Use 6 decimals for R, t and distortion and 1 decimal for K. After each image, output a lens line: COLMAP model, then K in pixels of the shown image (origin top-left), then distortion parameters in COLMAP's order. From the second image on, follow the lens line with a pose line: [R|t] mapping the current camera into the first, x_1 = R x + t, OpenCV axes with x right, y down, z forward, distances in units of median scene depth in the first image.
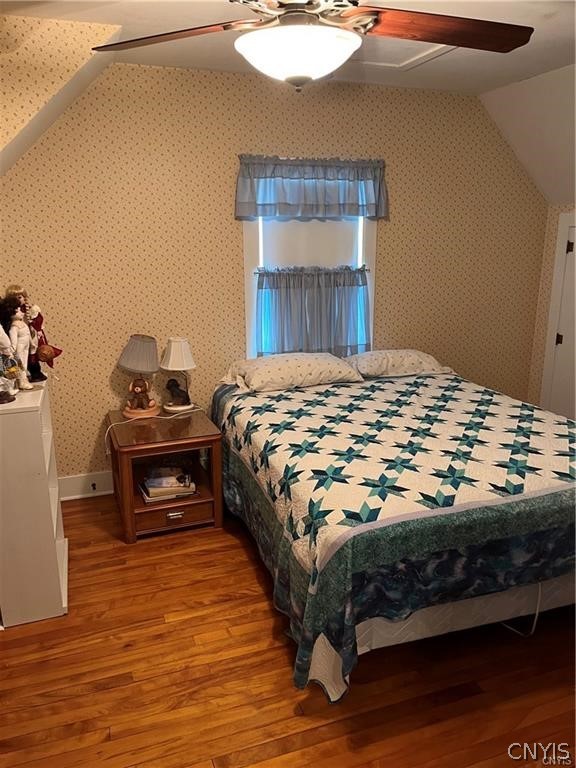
lens RADIAL K [[577.0, 0, 286.5], [0, 577.0, 385.5], [0, 0, 1]] dist [0.074635, -0.082854]
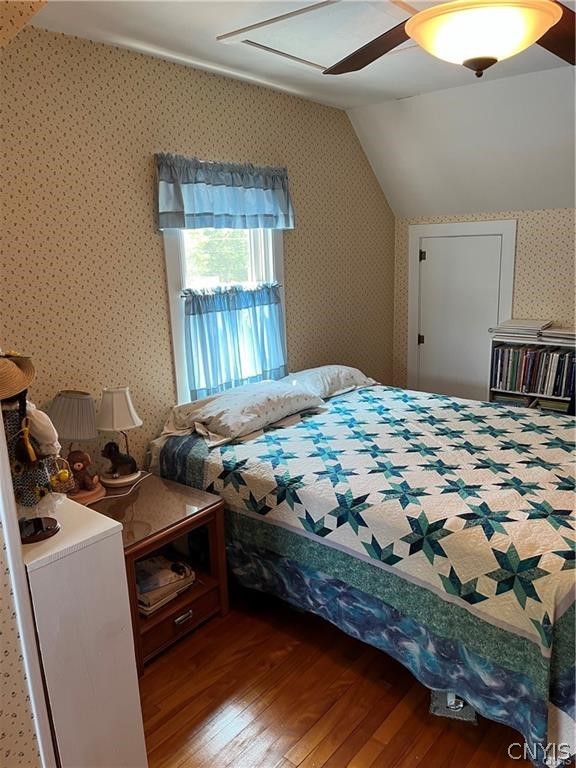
lens RADIAL K [[577.0, 0, 286.5], [0, 577.0, 385.5], [0, 0, 1]] dist [0.074635, -0.082854]
pose [[0.863115, -0.142254, 0.484558, -0.426746], [0.153997, 0.987946, 0.015730, -0.073636], [-0.480955, 0.061043, 0.874618, 0.264668]]
